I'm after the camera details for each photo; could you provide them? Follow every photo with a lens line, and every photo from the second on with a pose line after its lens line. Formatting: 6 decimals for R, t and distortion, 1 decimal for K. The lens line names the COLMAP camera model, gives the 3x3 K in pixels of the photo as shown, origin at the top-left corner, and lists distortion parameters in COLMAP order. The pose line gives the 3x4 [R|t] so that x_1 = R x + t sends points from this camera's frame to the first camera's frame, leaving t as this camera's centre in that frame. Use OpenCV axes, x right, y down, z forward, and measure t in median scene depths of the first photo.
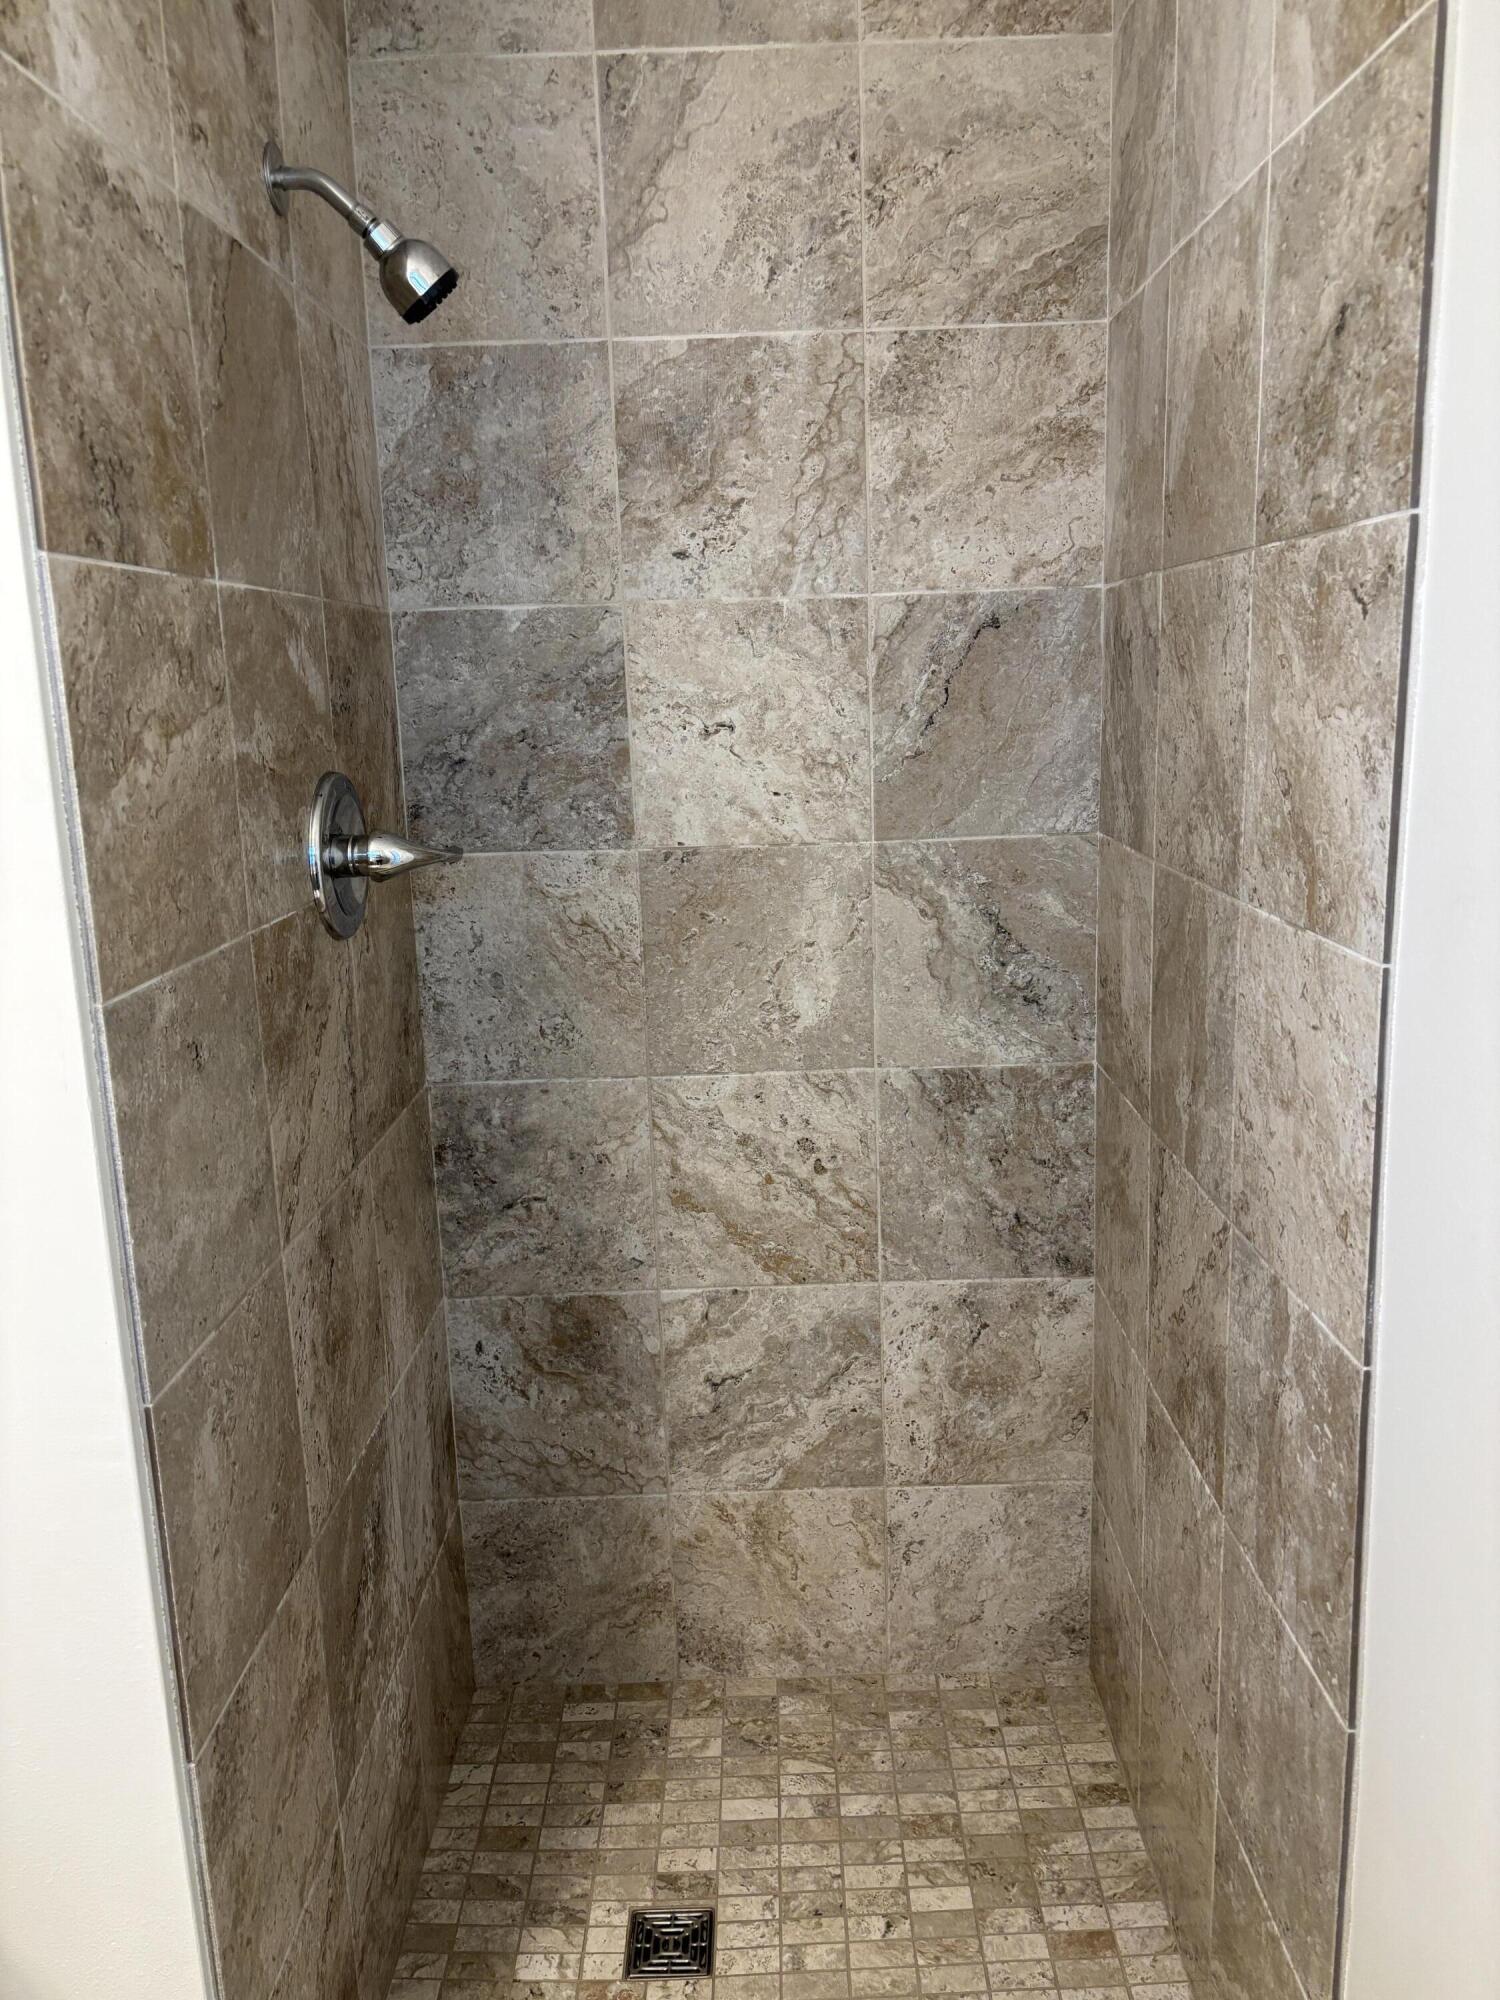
lens RADIAL K [[1500.9, 0, 752.6], [0, 1500.9, 997.5], [0, 0, 1]] dist [0.039257, -0.044427]
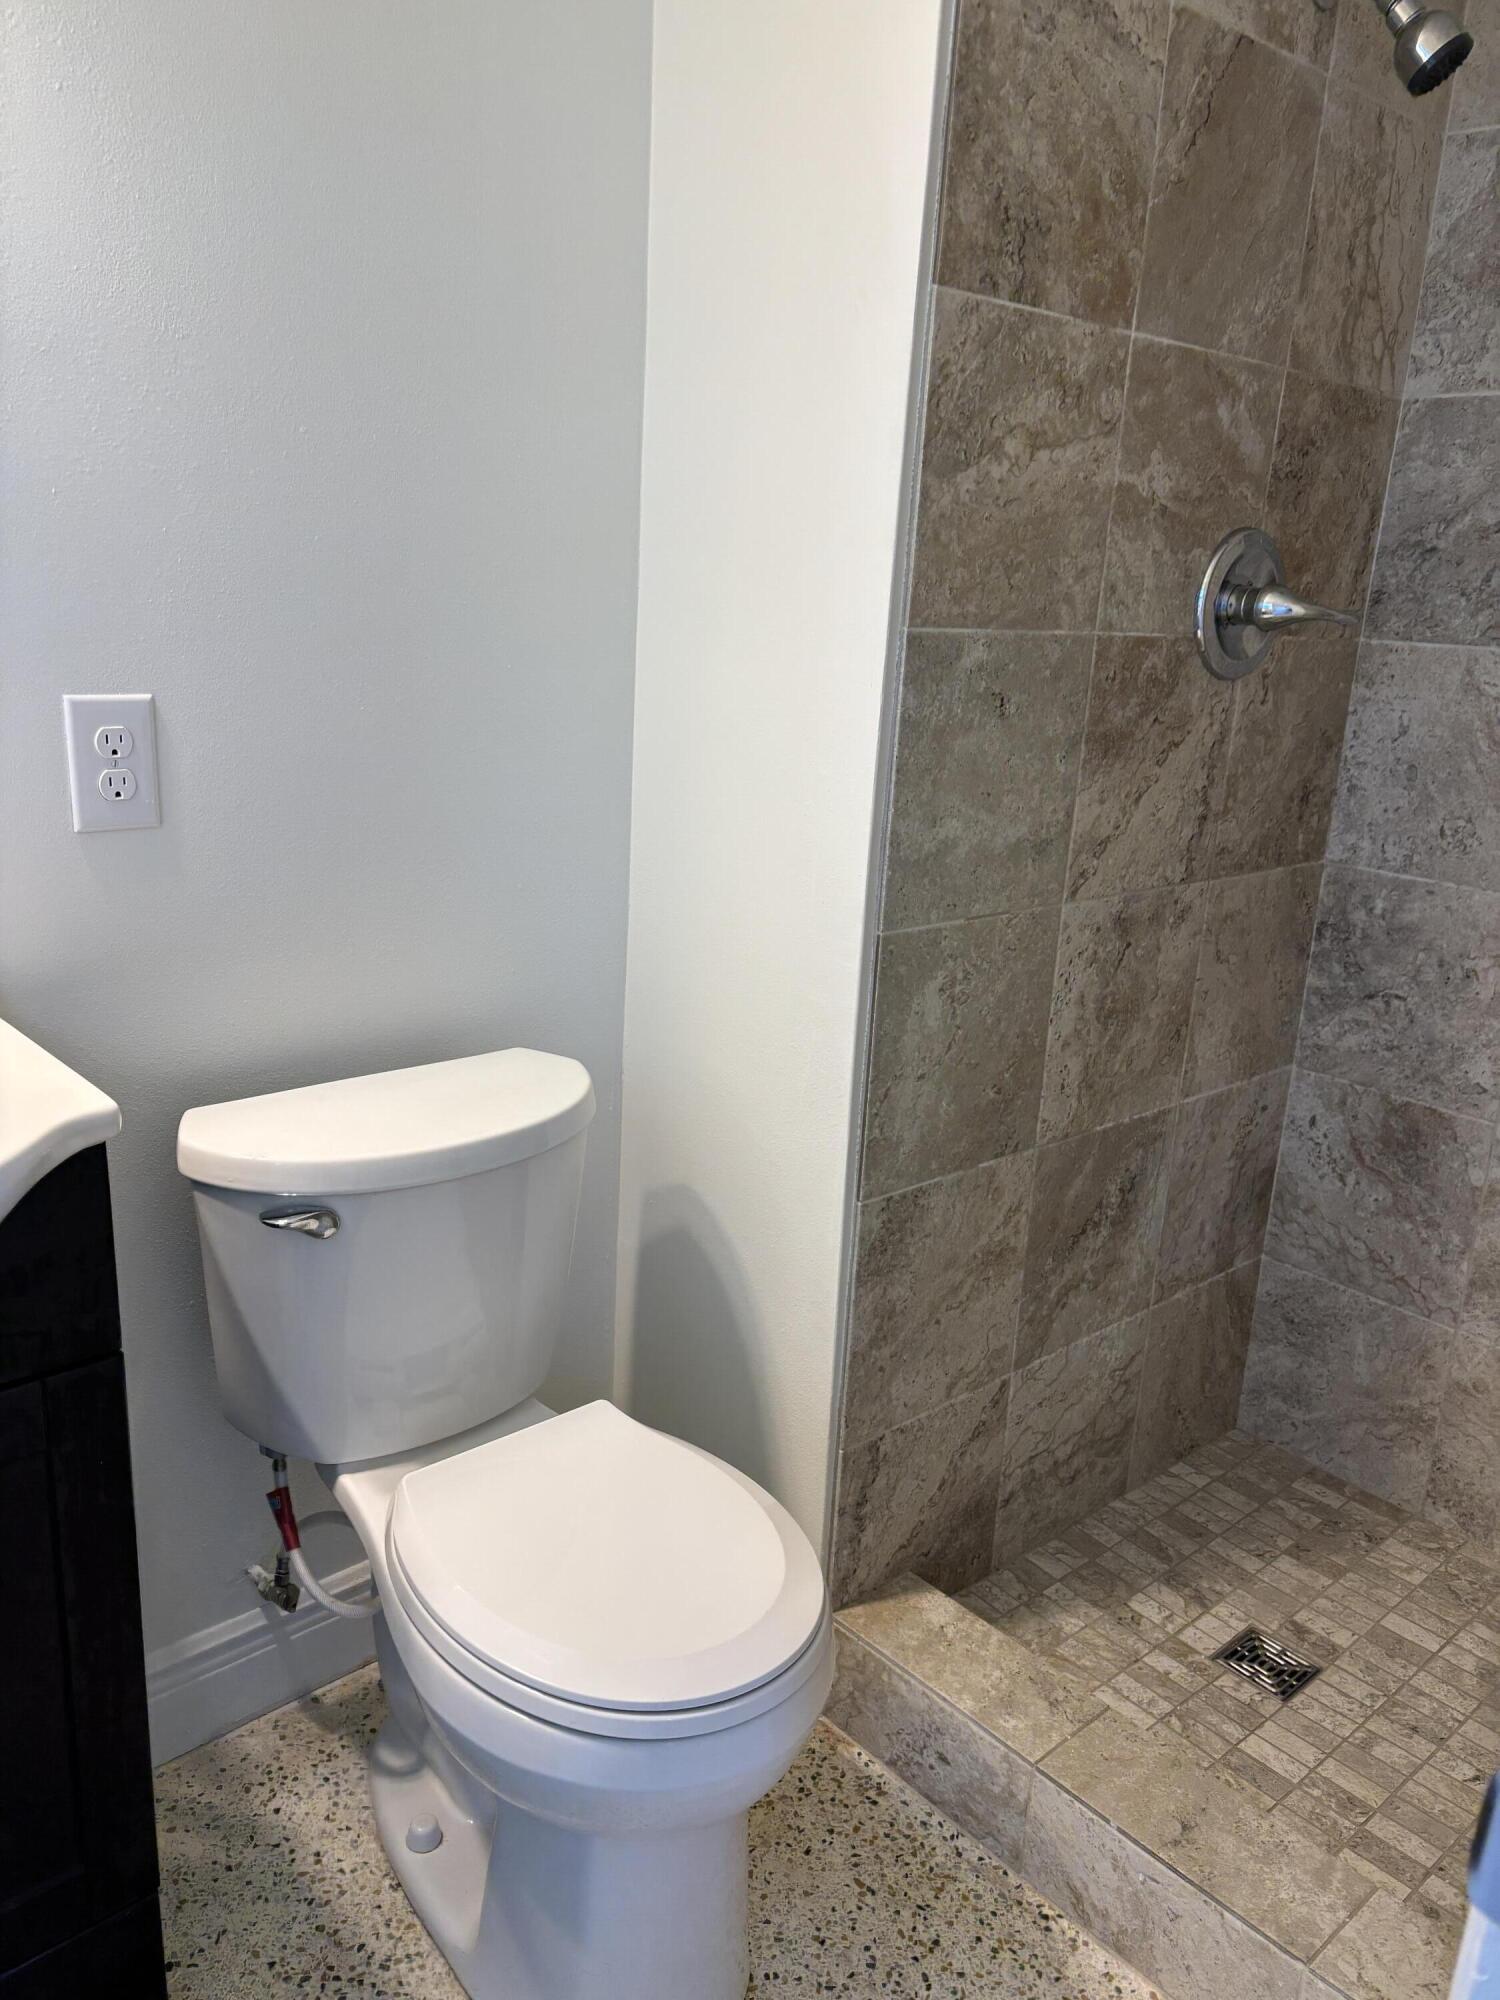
lens RADIAL K [[1500.9, 0, 761.2], [0, 1500.9, 1001.5], [0, 0, 1]] dist [0.039257, -0.044427]
pose [[0.676501, 0.275212, -0.683085, 0.304478], [-0.230290, 0.960087, 0.158744, 0.085127], [0.699509, 0.049917, 0.712878, -0.038812]]
